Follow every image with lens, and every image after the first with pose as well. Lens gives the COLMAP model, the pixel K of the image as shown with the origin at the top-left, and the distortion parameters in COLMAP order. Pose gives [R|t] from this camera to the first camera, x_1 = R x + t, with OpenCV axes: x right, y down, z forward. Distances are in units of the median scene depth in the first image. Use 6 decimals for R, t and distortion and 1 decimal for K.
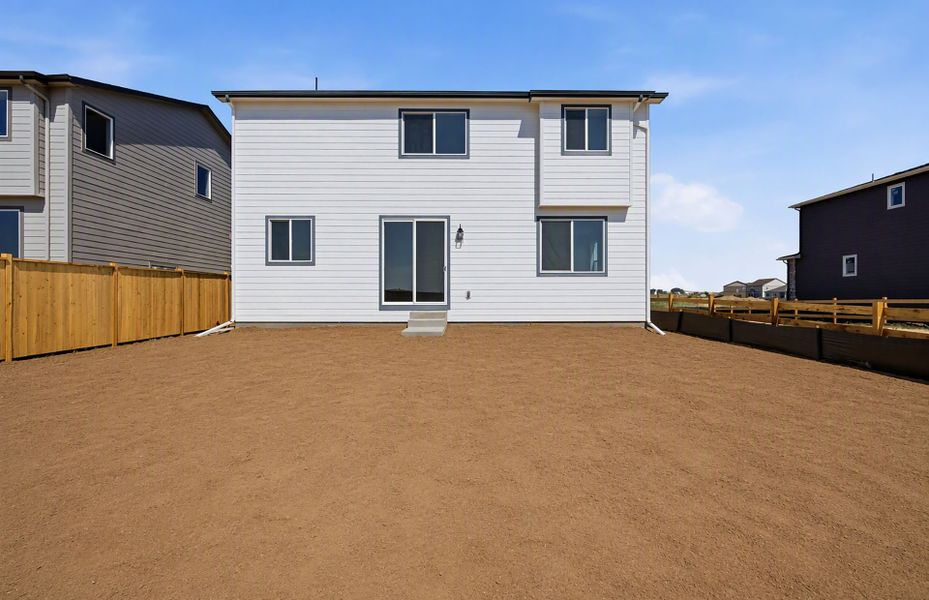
lens RADIAL K [[419.8, 0, 469.3], [0, 419.8, 316.6], [0, 0, 1]] dist [-0.009502, 0.002492]
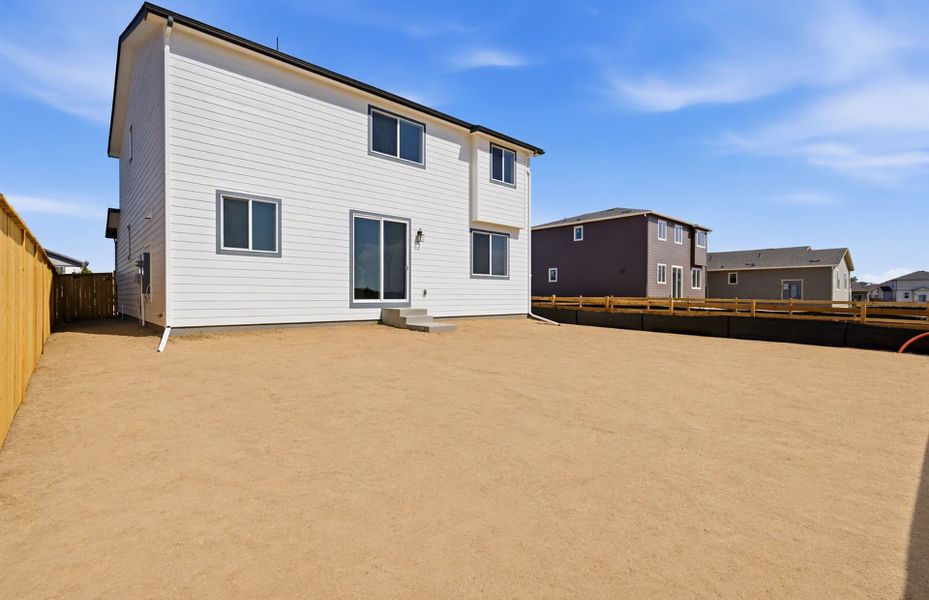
lens RADIAL K [[419.8, 0, 464.3], [0, 419.8, 297.9], [0, 0, 1]] dist [-0.009502, 0.002492]
pose [[0.751363, 0.000519, 0.659889, -0.649381], [0.000986, 0.999998, -0.001909, -0.037168], [-0.659889, 0.002085, 0.751360, 0.107629]]
